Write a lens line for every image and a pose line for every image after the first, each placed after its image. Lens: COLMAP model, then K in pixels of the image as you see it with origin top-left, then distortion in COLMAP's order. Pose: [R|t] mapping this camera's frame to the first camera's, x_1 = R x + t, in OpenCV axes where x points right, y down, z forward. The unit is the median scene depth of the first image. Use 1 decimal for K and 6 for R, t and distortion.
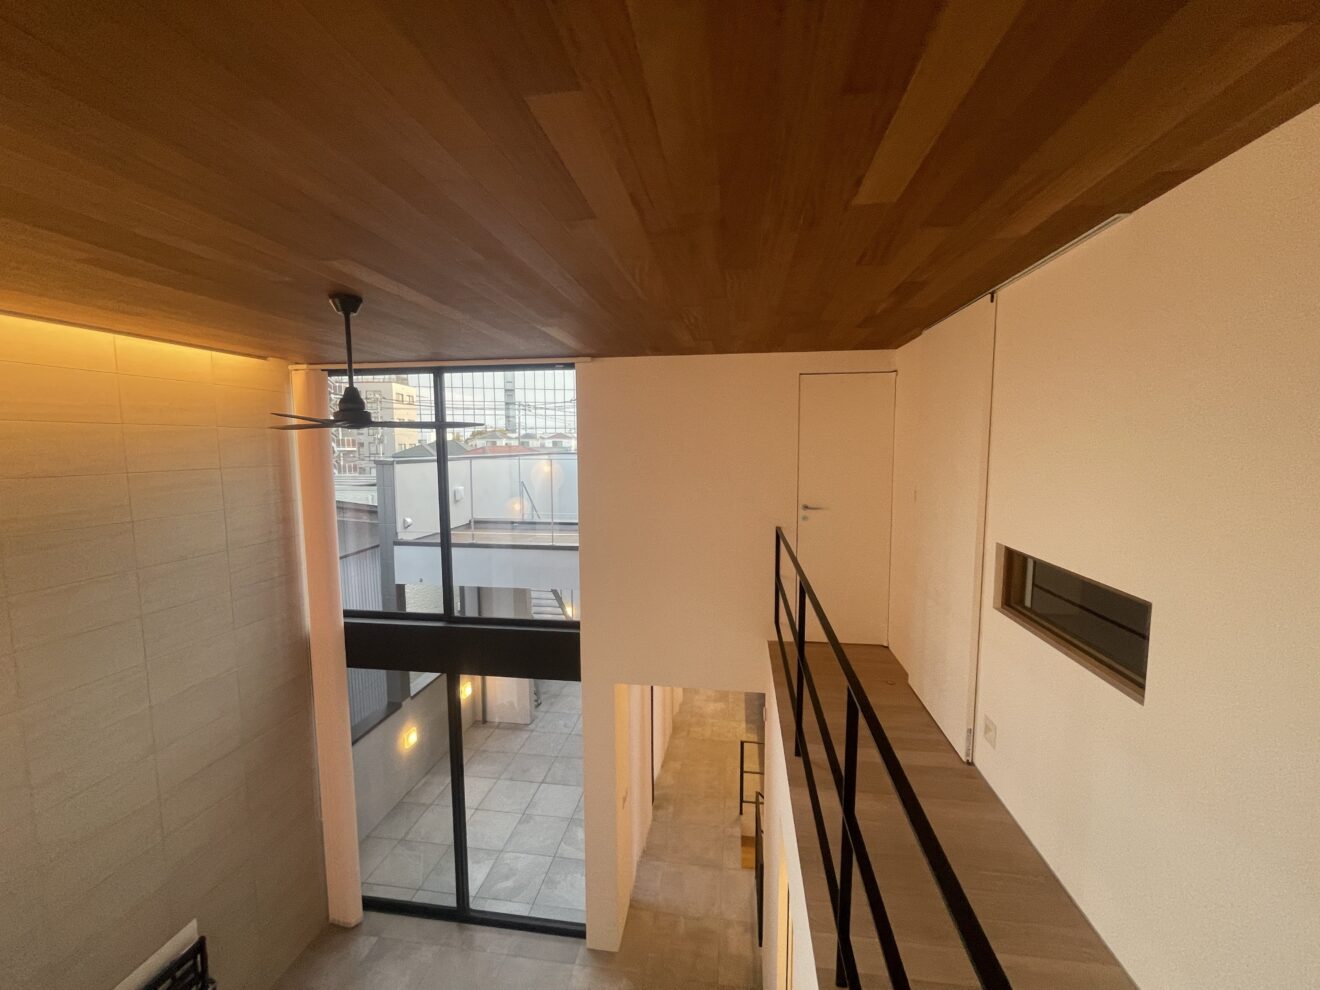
lens RADIAL K [[531.8, 0, 659.2], [0, 531.8, 493.5], [0, 0, 1]] dist [-0.001923, -0.000111]
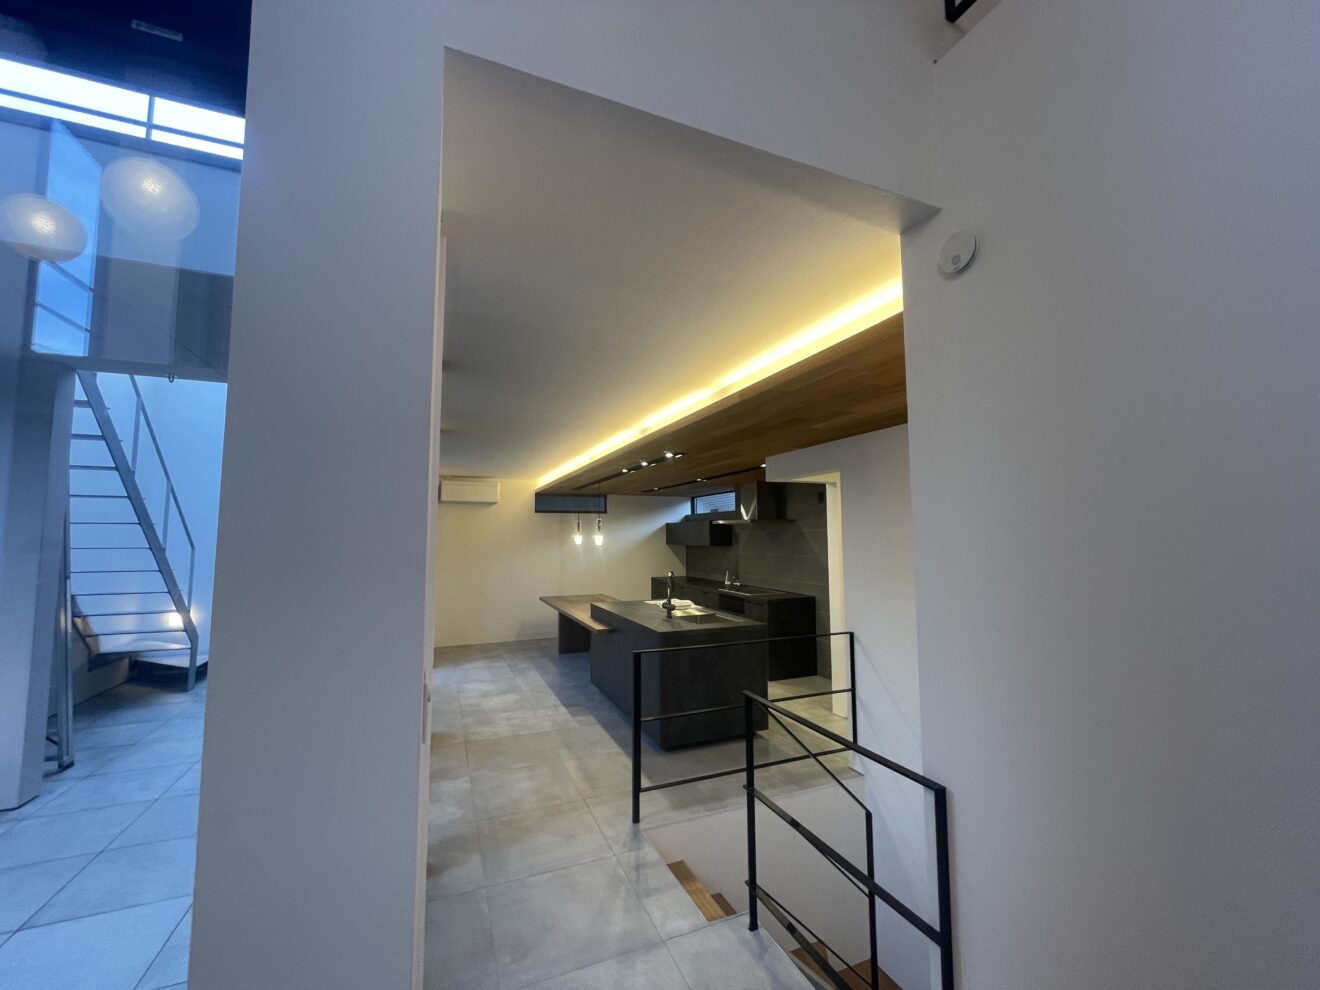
lens RADIAL K [[531.8, 0, 658.7], [0, 531.8, 495.3], [0, 0, 1]] dist [-0.001923, -0.000111]
pose [[0.857193, 0.041921, 0.513286, -0.057073], [0.047277, 0.986067, -0.159487, 0.303775], [-0.512820, 0.160978, 0.843268, 0.425636]]
